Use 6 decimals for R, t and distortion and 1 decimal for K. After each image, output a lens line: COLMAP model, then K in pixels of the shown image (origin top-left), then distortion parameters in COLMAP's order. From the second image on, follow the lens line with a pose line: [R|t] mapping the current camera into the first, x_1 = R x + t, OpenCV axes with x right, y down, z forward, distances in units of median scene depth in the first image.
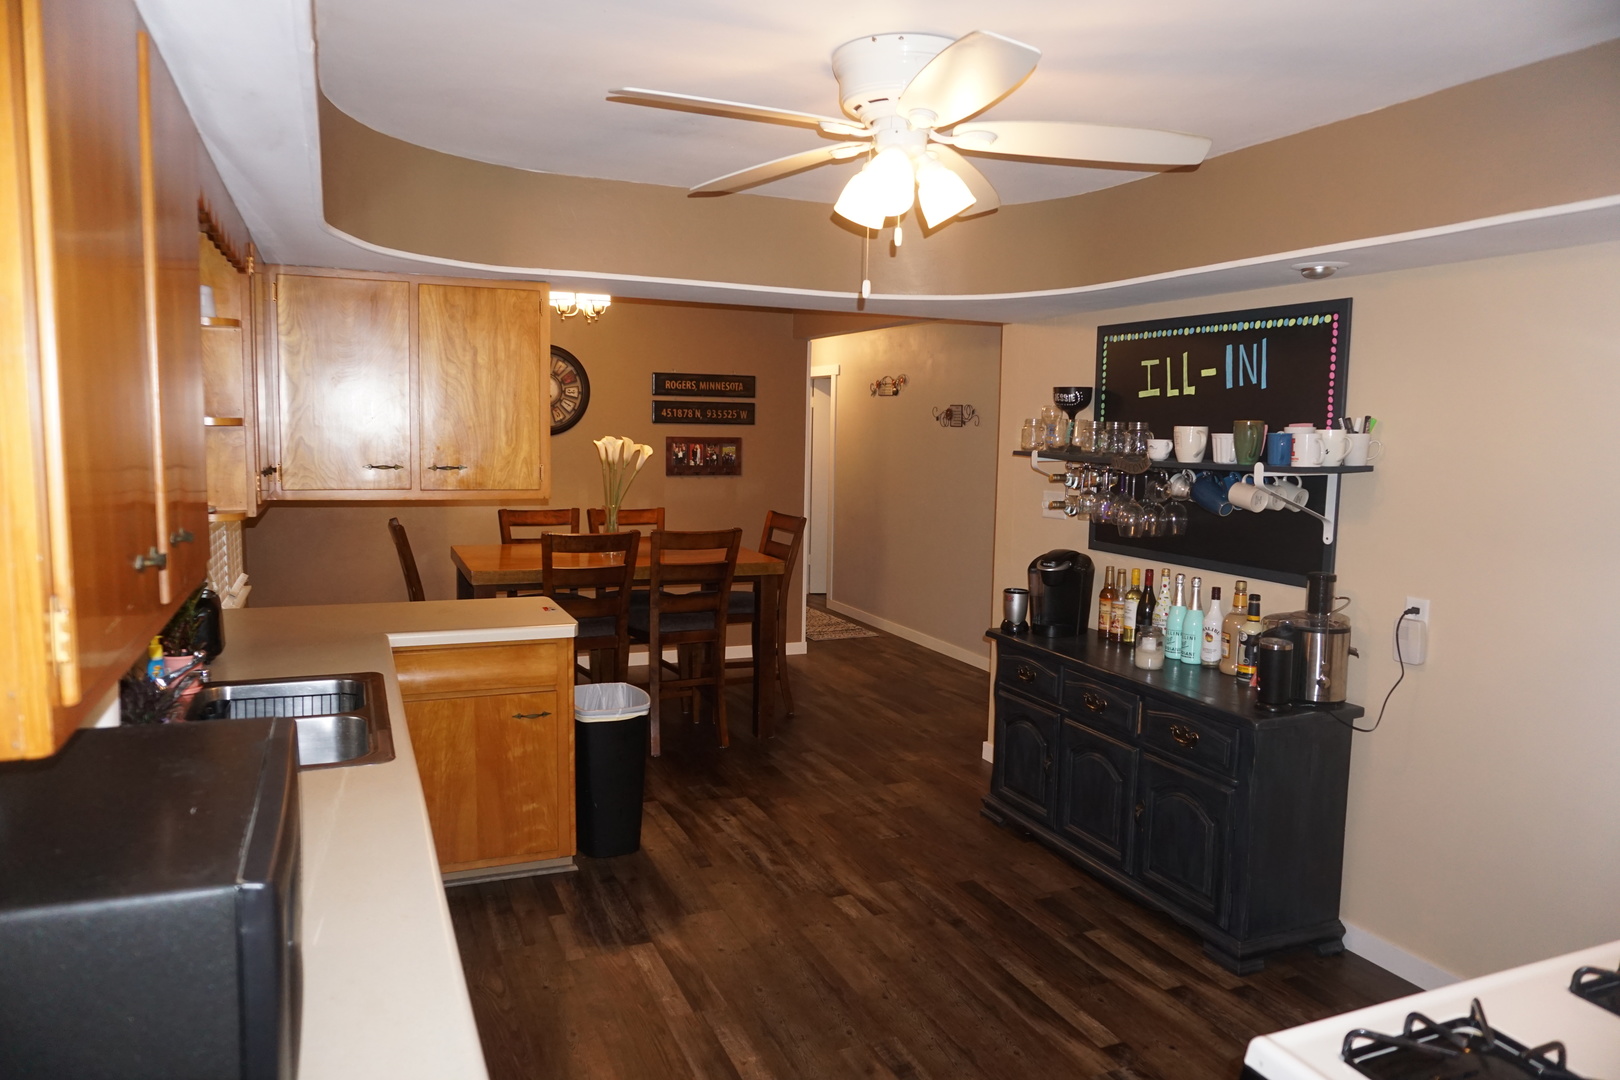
lens RADIAL K [[1081.7, 0, 810.5], [0, 1081.7, 551.2], [0, 0, 1]] dist [-0.048651, 0.037534]
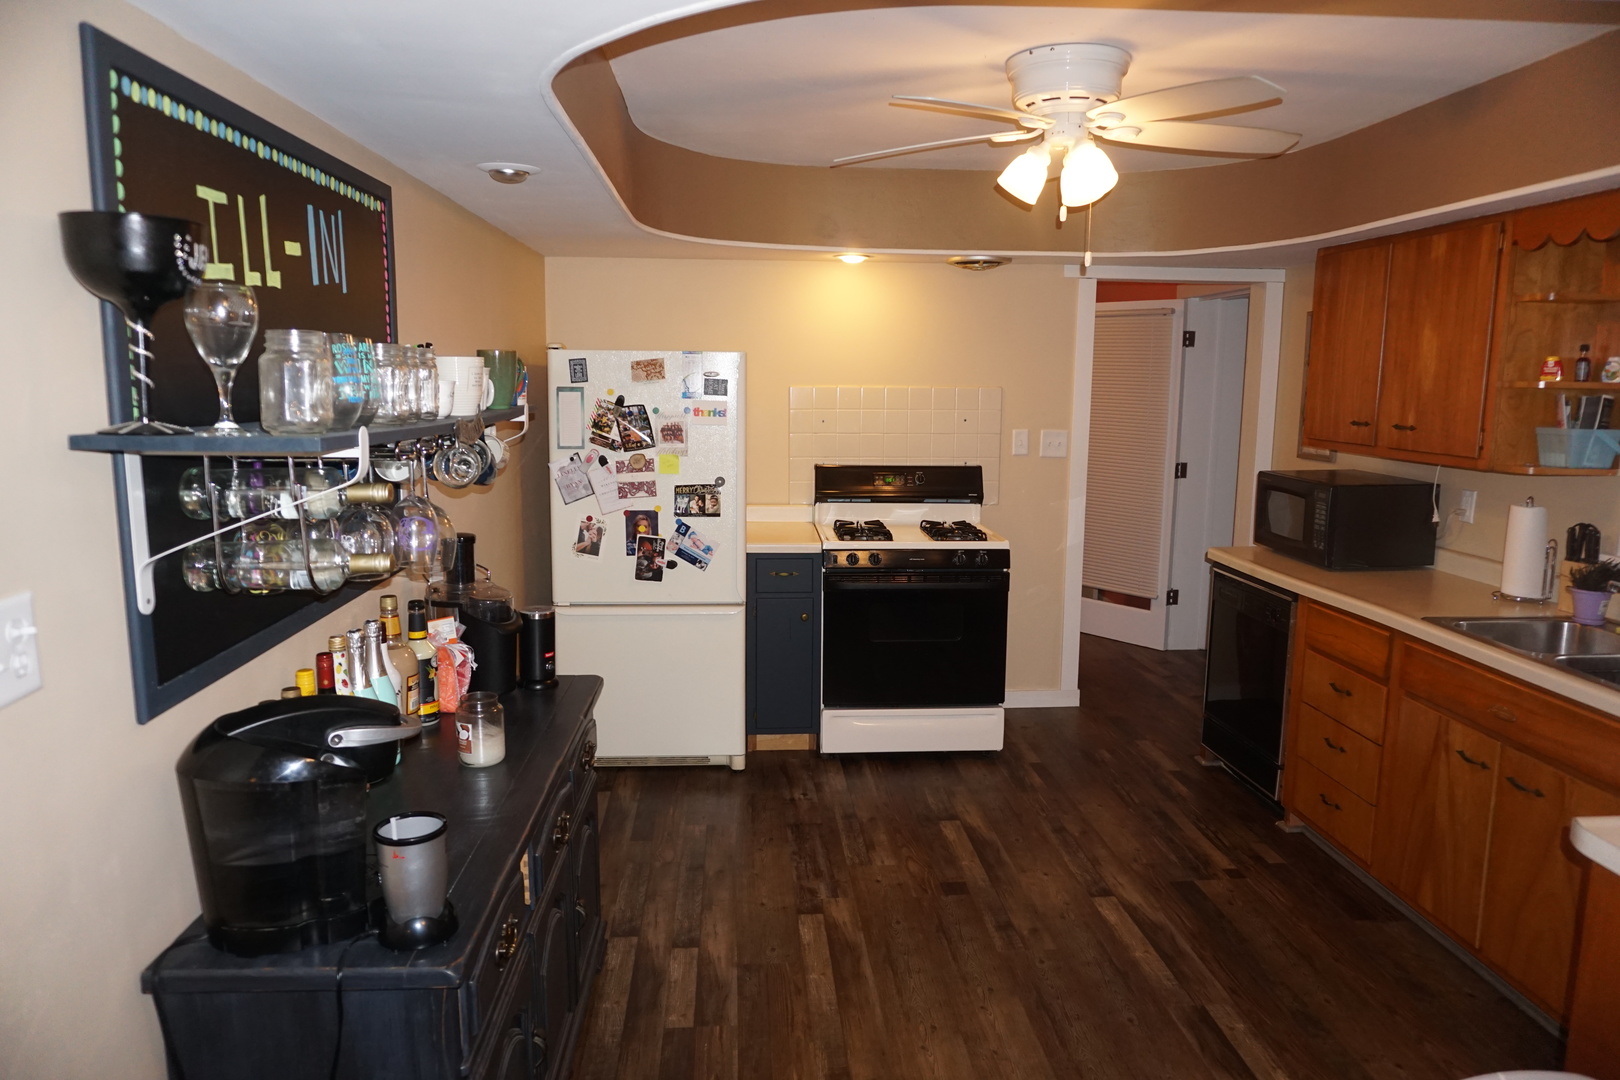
lens RADIAL K [[1081.7, 0, 806.2], [0, 1081.7, 540.8], [0, 0, 1]] dist [-0.048651, 0.037534]
pose [[-0.941840, -0.079436, 0.326539, -0.043364], [0.010168, 0.964482, 0.263954, -0.170873], [-0.335908, 0.251923, -0.907580, 1.473392]]
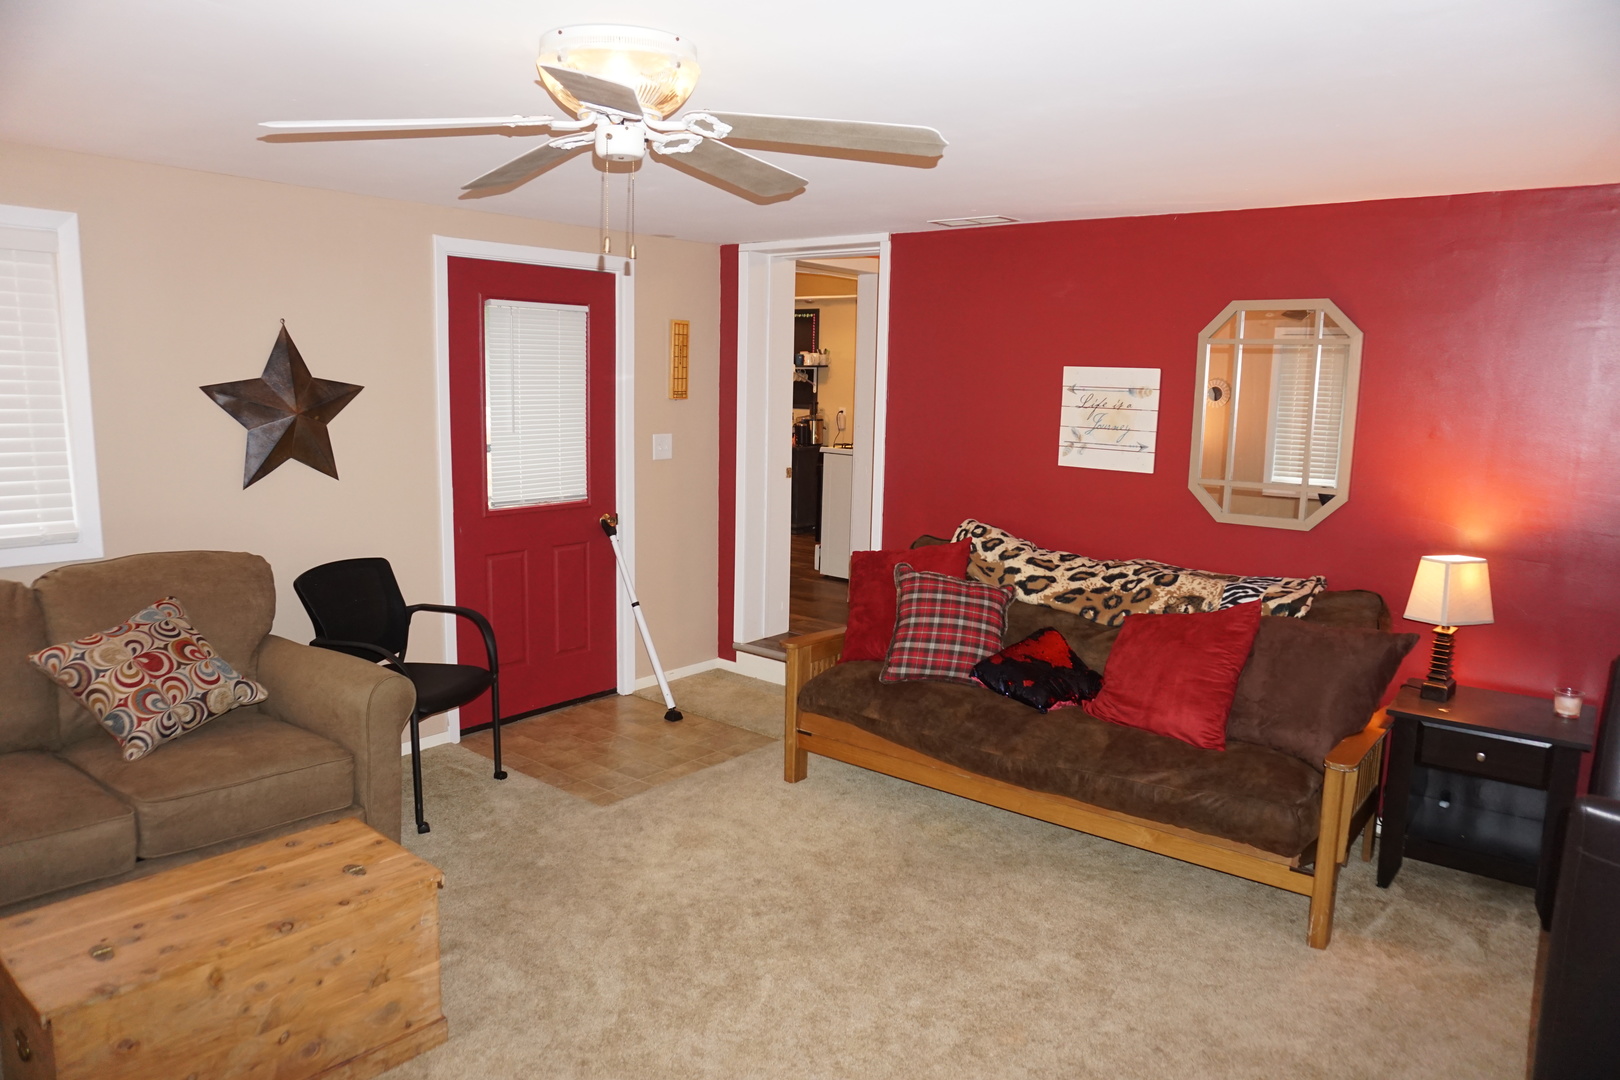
lens RADIAL K [[1081.7, 0, 809.9], [0, 1081.7, 542.3], [0, 0, 1]] dist [-0.048651, 0.037534]
pose [[0.897132, -0.065607, 0.436864, -0.872218], [0.045791, 0.997394, 0.055752, 0.243003], [-0.439383, -0.030012, 0.897798, -1.705596]]
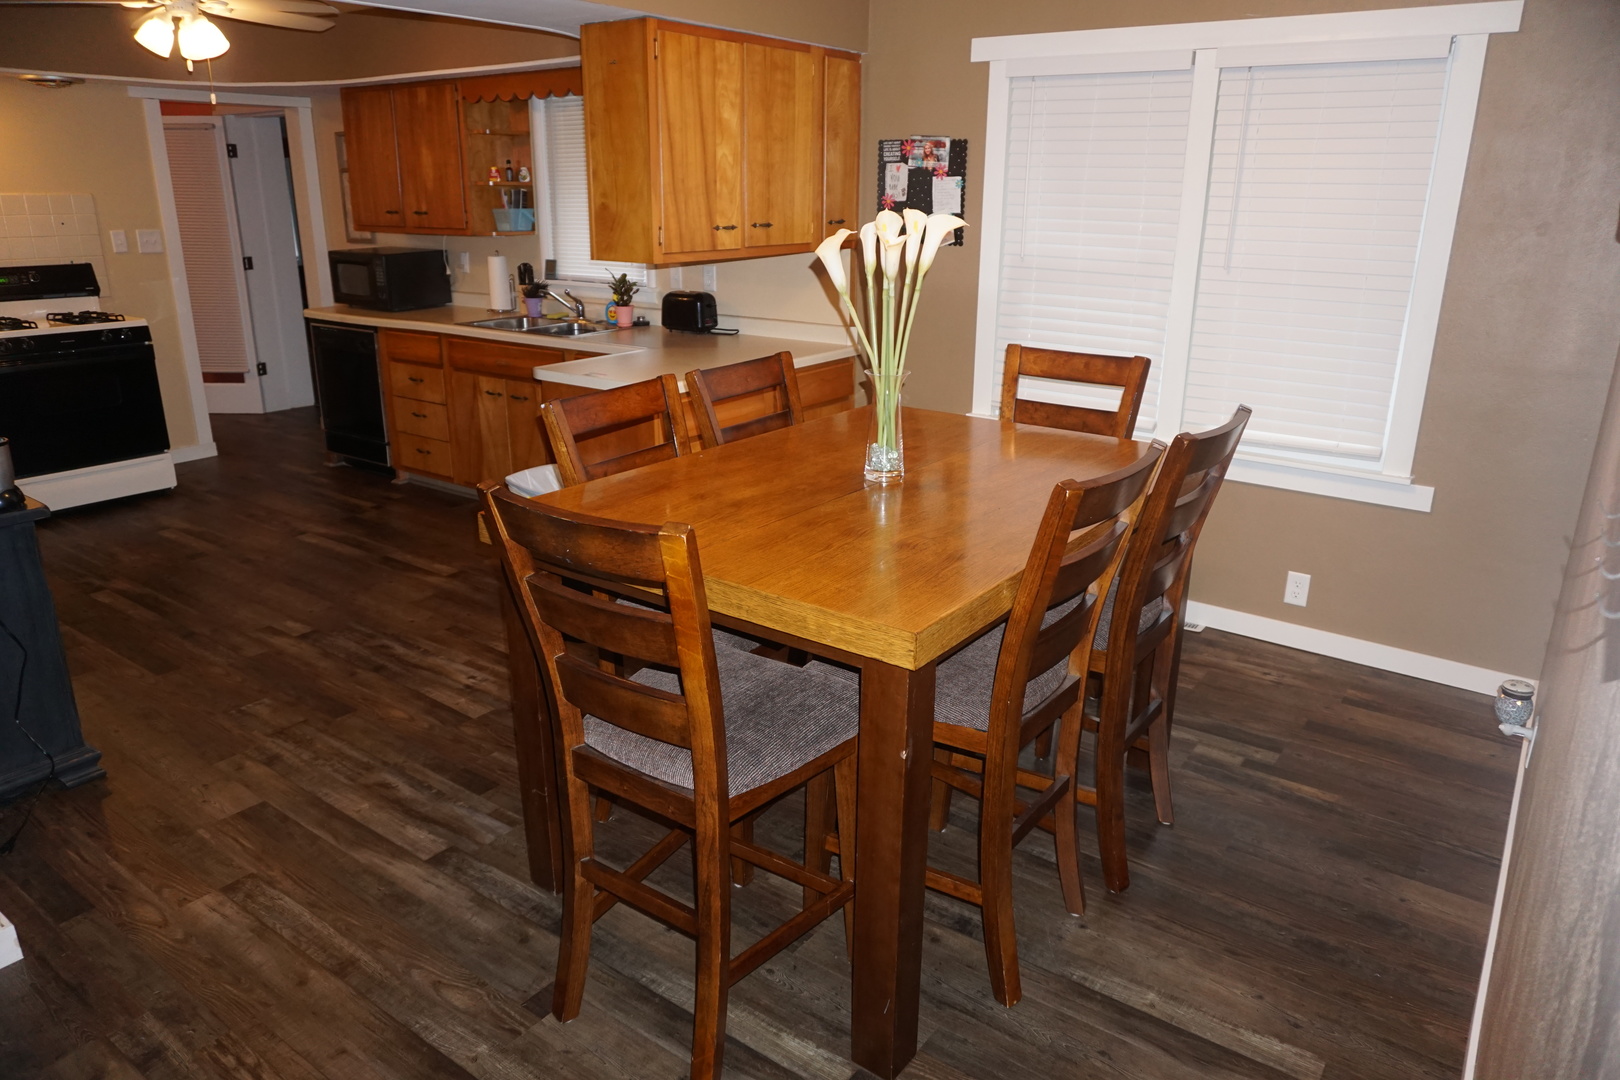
lens RADIAL K [[1081.7, 0, 803.0], [0, 1081.7, 538.1], [0, 0, 1]] dist [-0.048651, 0.037534]
pose [[-0.864599, 0.129725, -0.485428, 0.104529], [-0.080380, 0.917946, 0.388478, -0.222447], [0.495991, 0.374896, -0.783227, 2.040749]]
